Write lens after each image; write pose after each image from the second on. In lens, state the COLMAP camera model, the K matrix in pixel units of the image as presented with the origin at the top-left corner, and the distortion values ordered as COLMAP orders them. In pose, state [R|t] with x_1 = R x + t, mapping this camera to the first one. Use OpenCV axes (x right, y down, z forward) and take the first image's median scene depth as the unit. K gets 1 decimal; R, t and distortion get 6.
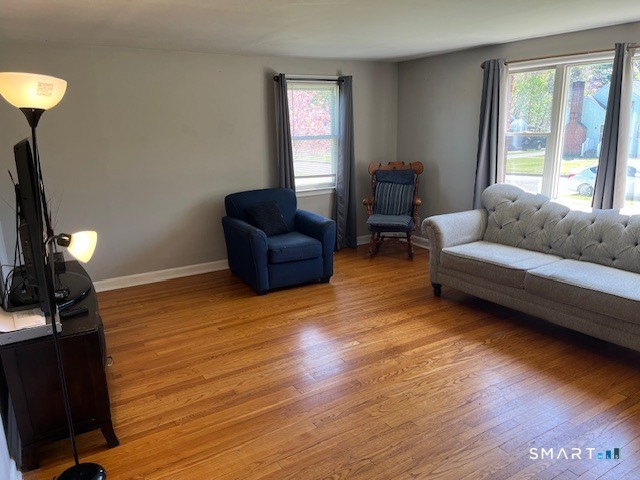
lens RADIAL K [[477.9, 0, 320.0], [0, 477.9, 240.0], [0, 0, 1]] dist [0.075130, -0.093317]
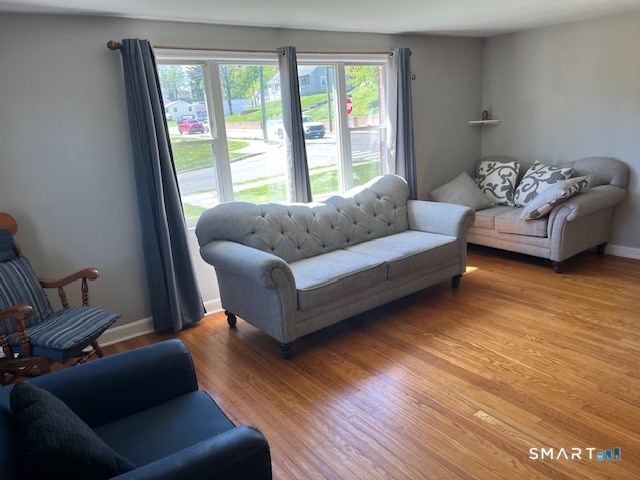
lens RADIAL K [[477.9, 0, 320.0], [0, 477.9, 240.0], [0, 0, 1]] dist [0.075130, -0.093317]
pose [[-0.079427, -0.208059, 0.974886, -0.533600], [0.299998, 0.927648, 0.222420, -0.243823], [-0.950628, 0.310130, -0.011263, 1.144419]]
